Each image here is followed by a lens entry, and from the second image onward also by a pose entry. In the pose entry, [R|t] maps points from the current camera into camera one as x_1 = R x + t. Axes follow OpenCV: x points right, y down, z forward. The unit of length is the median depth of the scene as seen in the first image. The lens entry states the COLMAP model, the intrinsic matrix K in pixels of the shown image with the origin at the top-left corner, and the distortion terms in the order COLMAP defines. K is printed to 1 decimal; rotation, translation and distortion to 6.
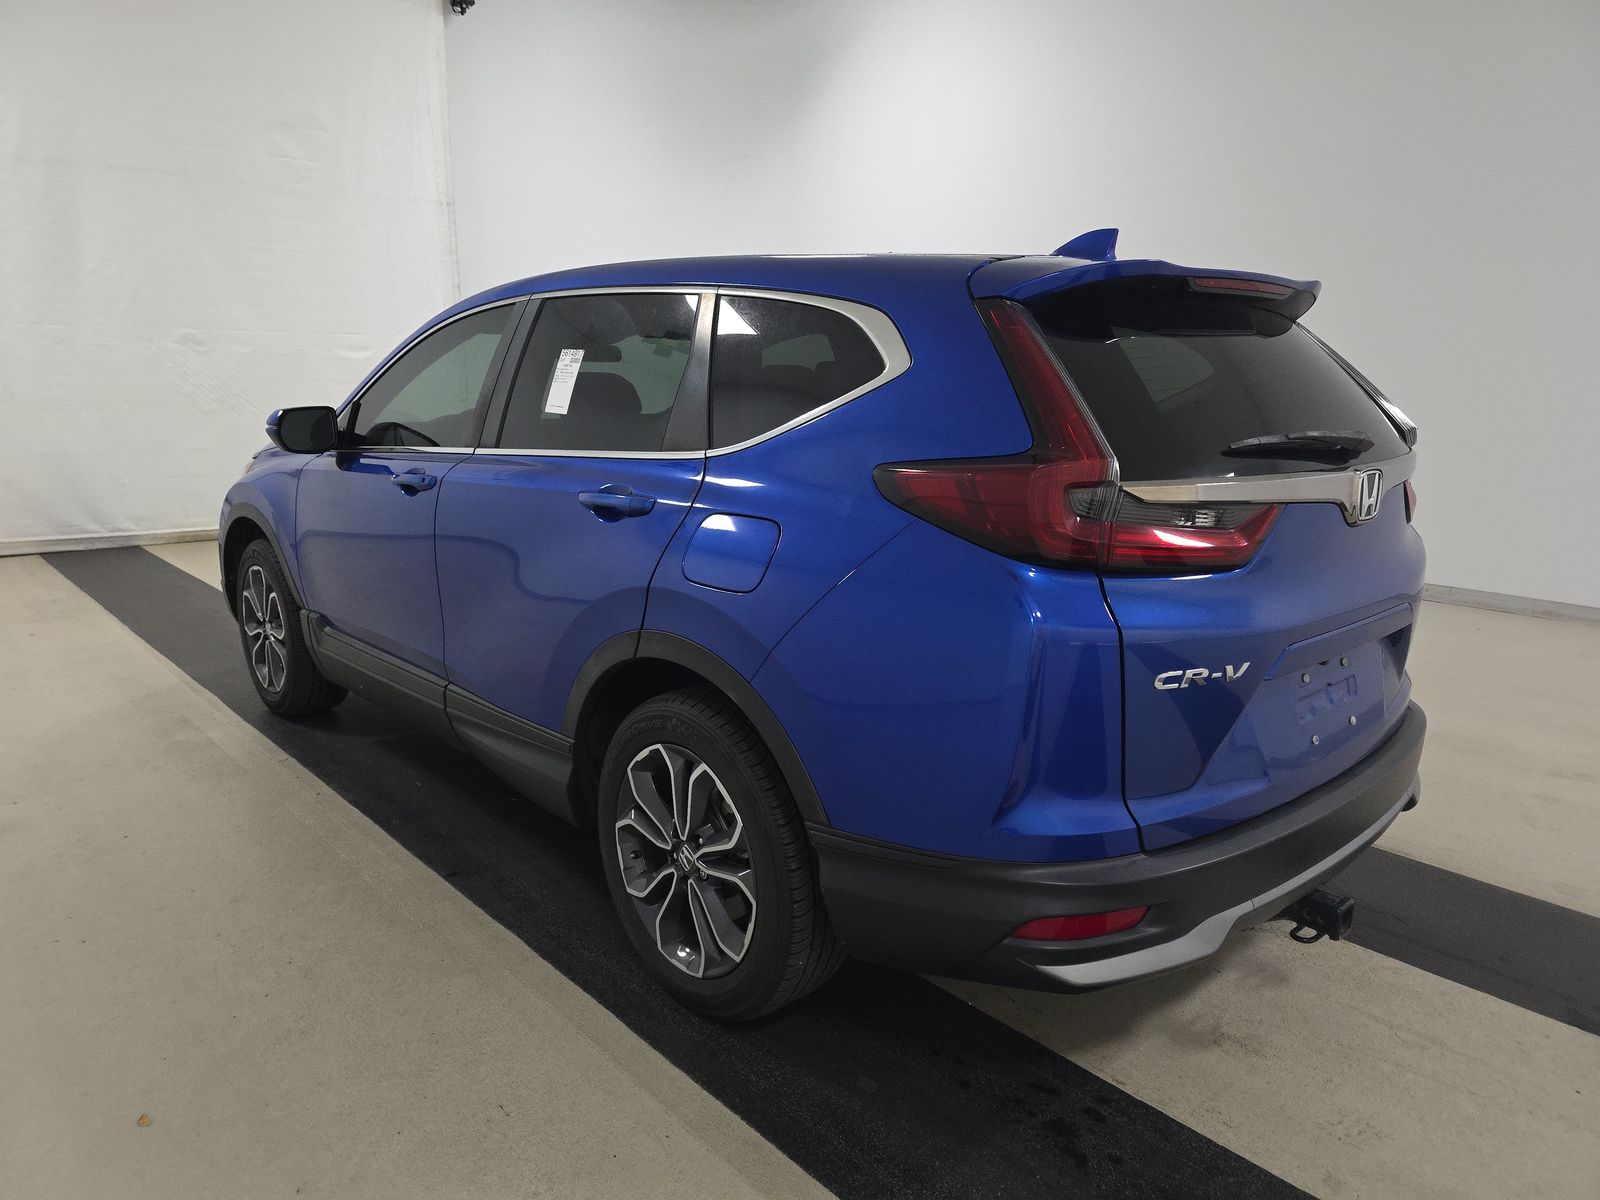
lens RADIAL K [[1058.3, 0, 798.3], [0, 1058.3, 603.5], [0, 0, 1]] dist [0.043062, 0.000677]
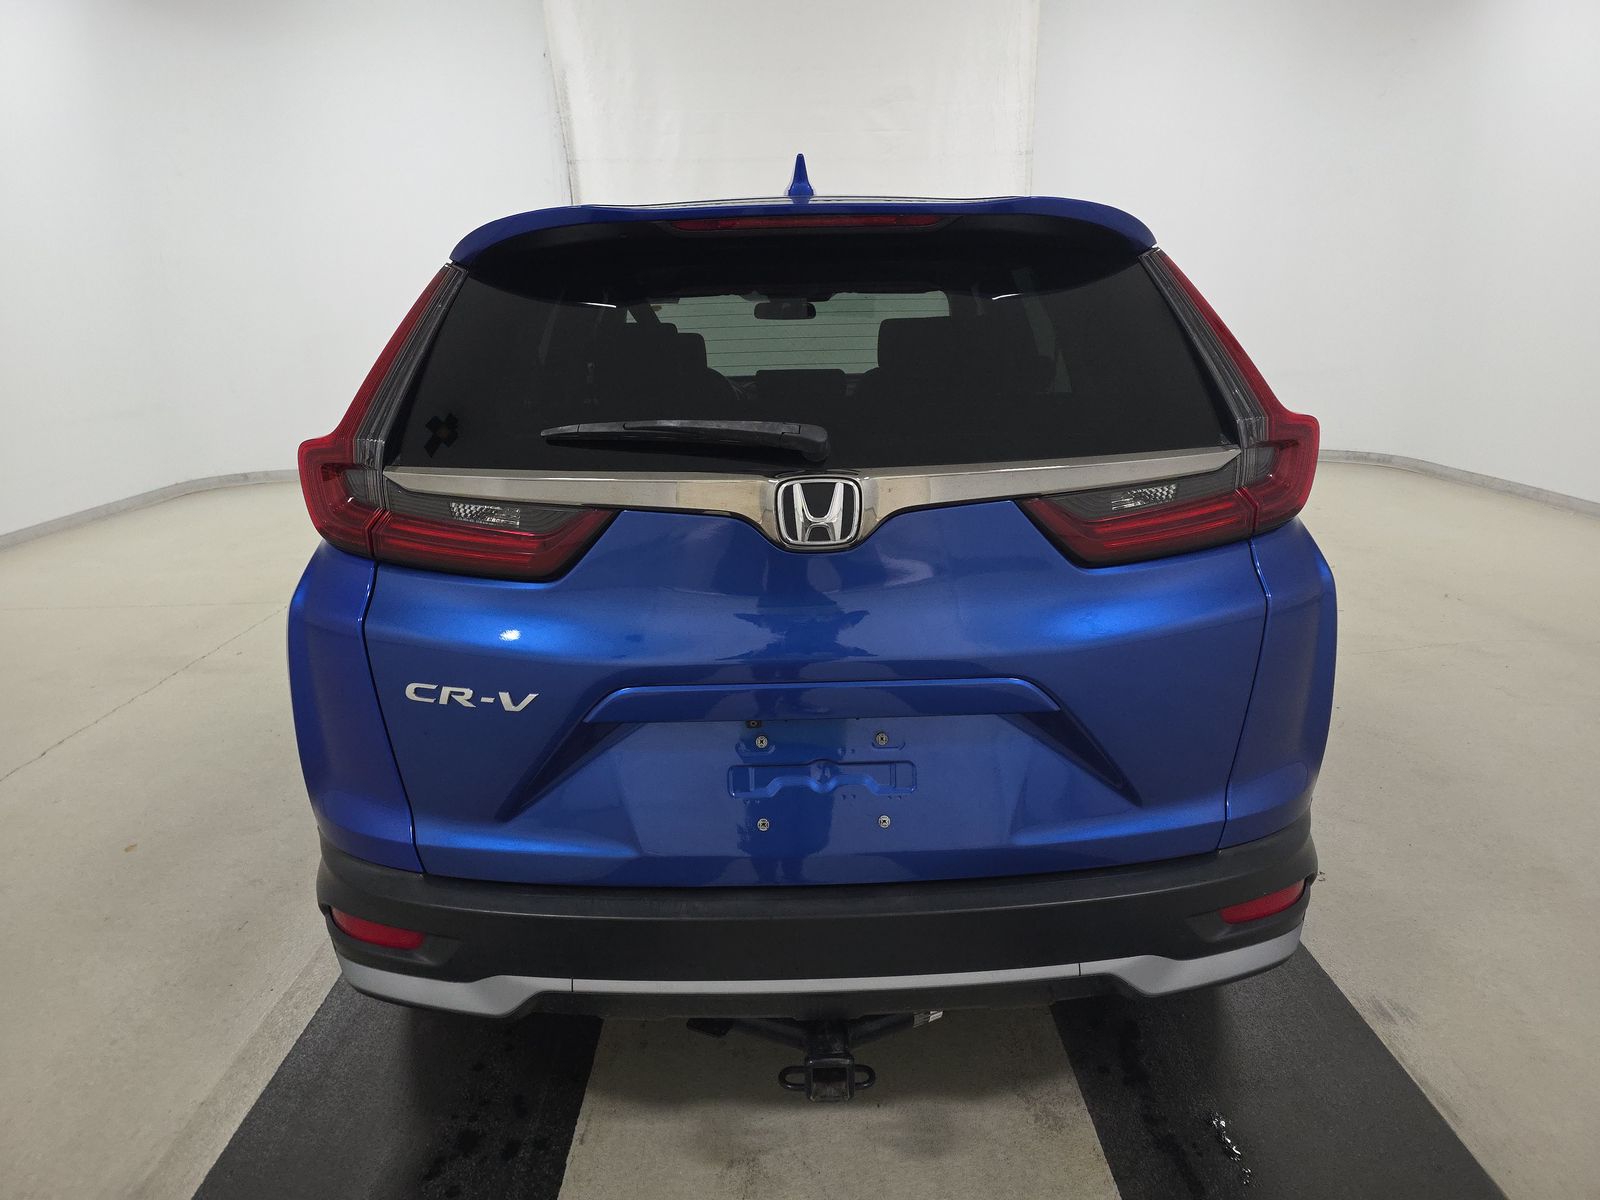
lens RADIAL K [[1058.3, 0, 800.7], [0, 1058.3, 598.2], [0, 0, 1]] dist [0.043062, 0.000677]
pose [[0.756377, 0.150155, -0.636669, 1.061121], [-0.121095, 0.988616, 0.089297, -0.114927], [0.642829, 0.009555, 0.765950, 0.482758]]
